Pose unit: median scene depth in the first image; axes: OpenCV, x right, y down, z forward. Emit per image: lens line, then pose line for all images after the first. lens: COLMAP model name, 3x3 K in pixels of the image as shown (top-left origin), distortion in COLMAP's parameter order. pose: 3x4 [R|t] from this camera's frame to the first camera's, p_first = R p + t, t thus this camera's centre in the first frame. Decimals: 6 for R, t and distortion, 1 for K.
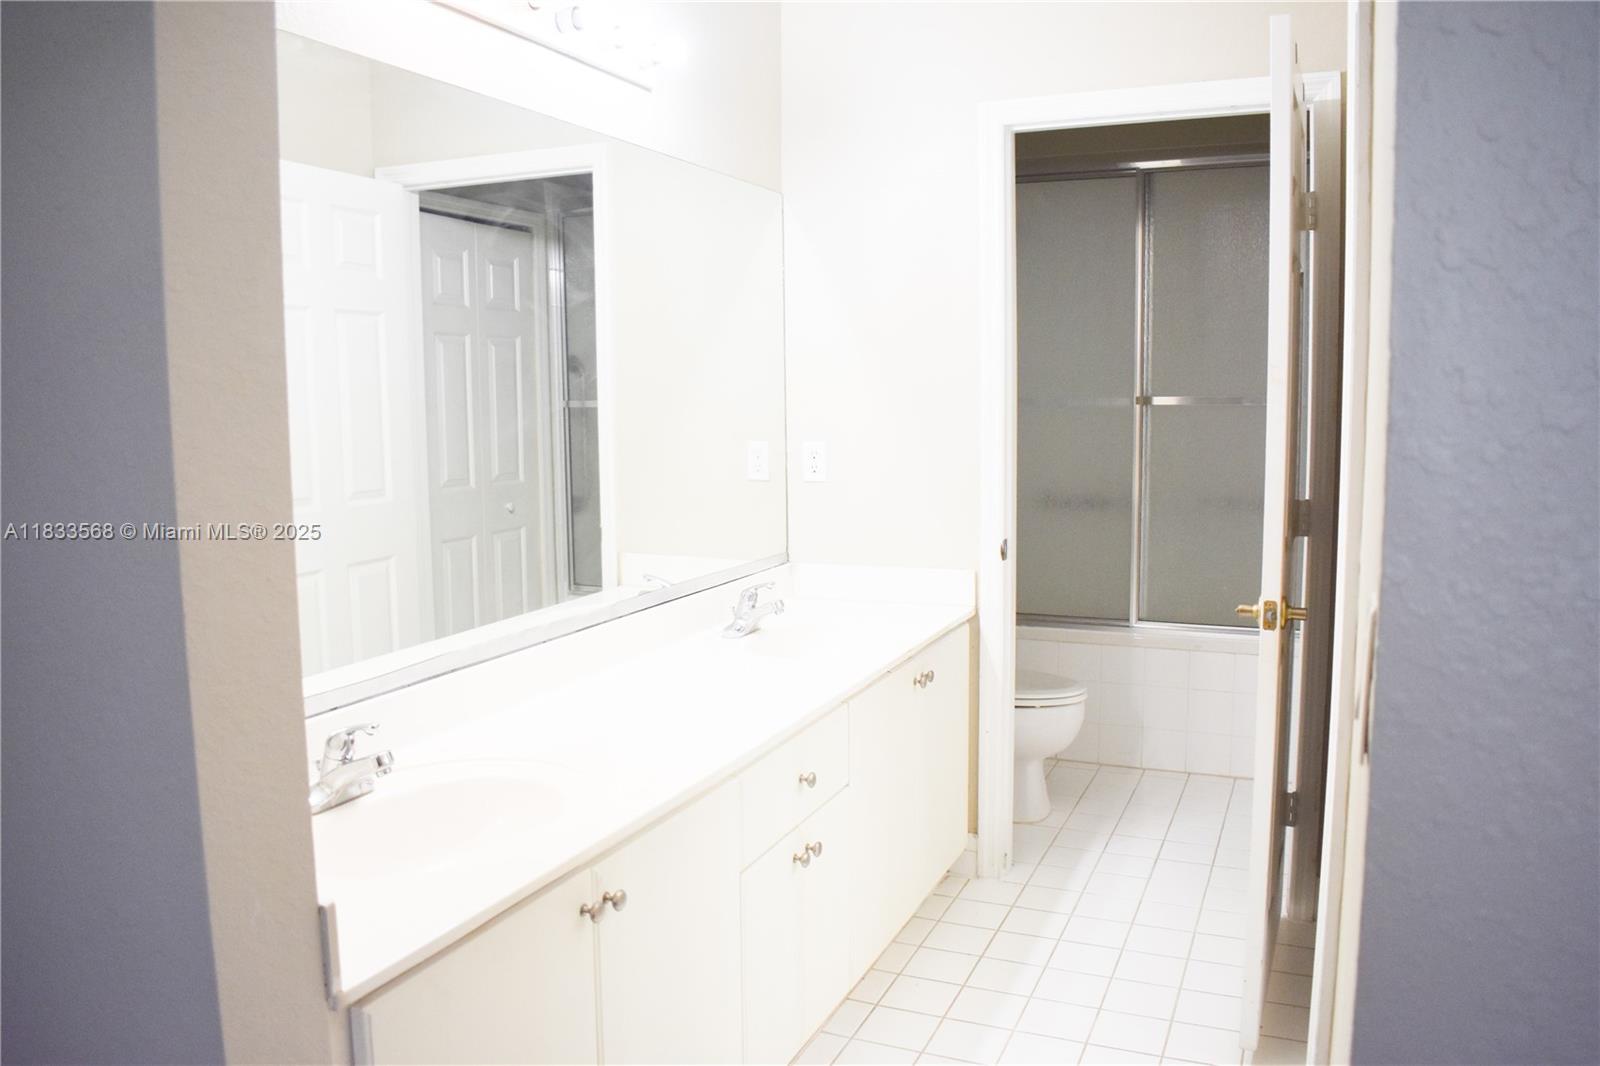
lens RADIAL K [[1243.7, 0, 800.0], [0, 1243.7, 533.0], [0, 0, 1]] dist [-0.095467, 0.014172]
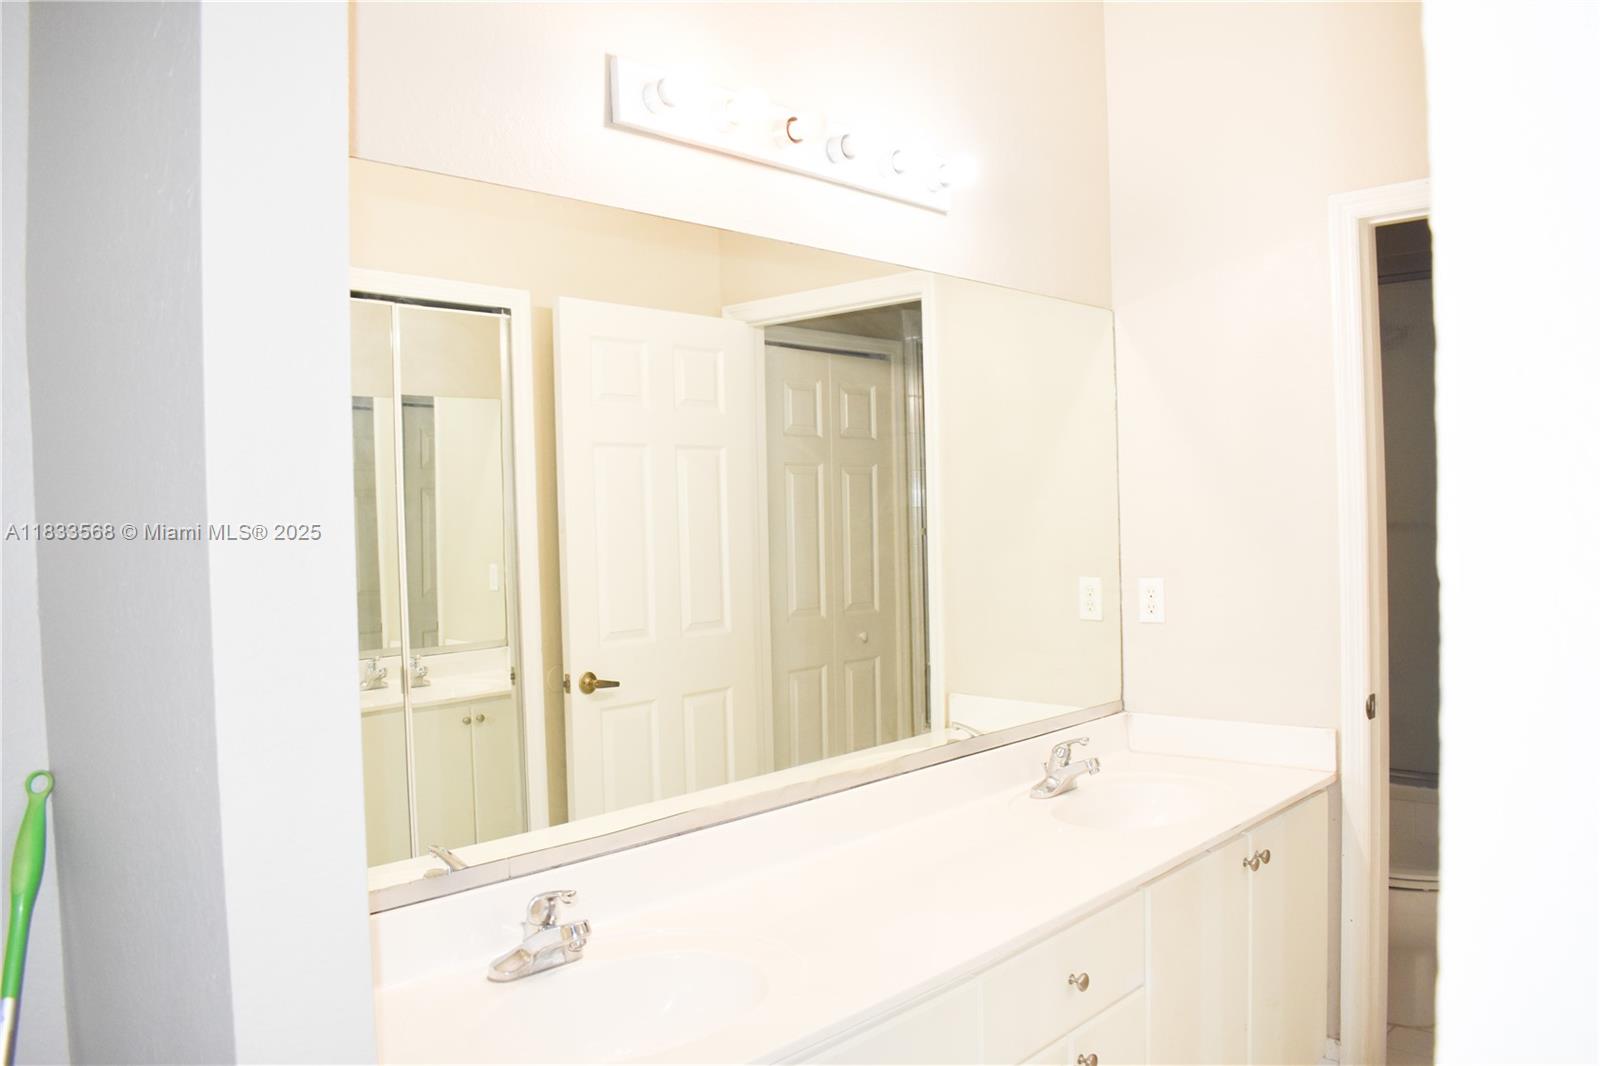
lens RADIAL K [[1243.7, 0, 800.0], [0, 1243.7, 533.0], [0, 0, 1]] dist [-0.095467, 0.014172]
pose [[0.941825, -0.006397, -0.336043, 0.069597], [-0.024510, 0.995849, -0.087653, -0.020675], [0.335209, 0.090790, 0.937759, 0.065769]]
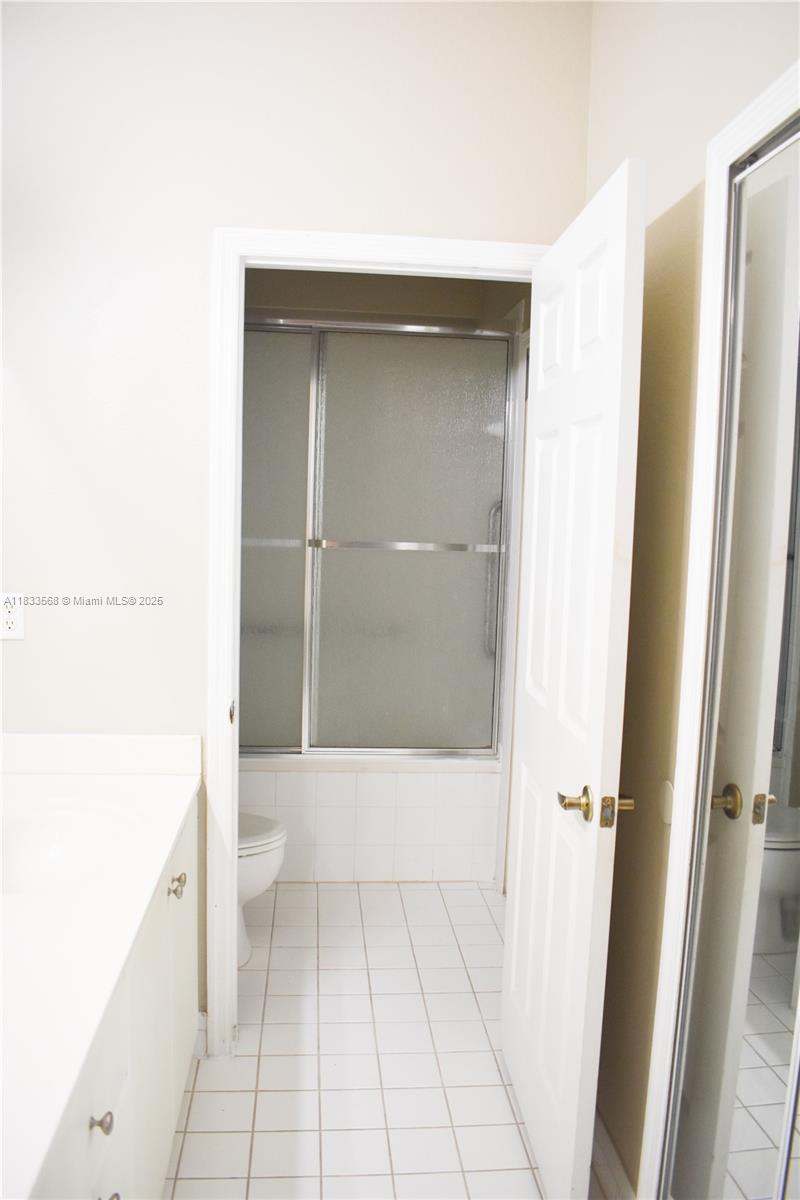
lens RADIAL K [[932.7, 0, 400.0], [0, 932.7, 600.0], [0, 0, 1]] dist [-0.095467, 0.014172]
pose [[0.876486, -0.005847, 0.481392, -0.055060], [0.013666, 0.999825, -0.012738, -0.054411], [-0.481233, 0.017743, 0.876413, 0.296857]]
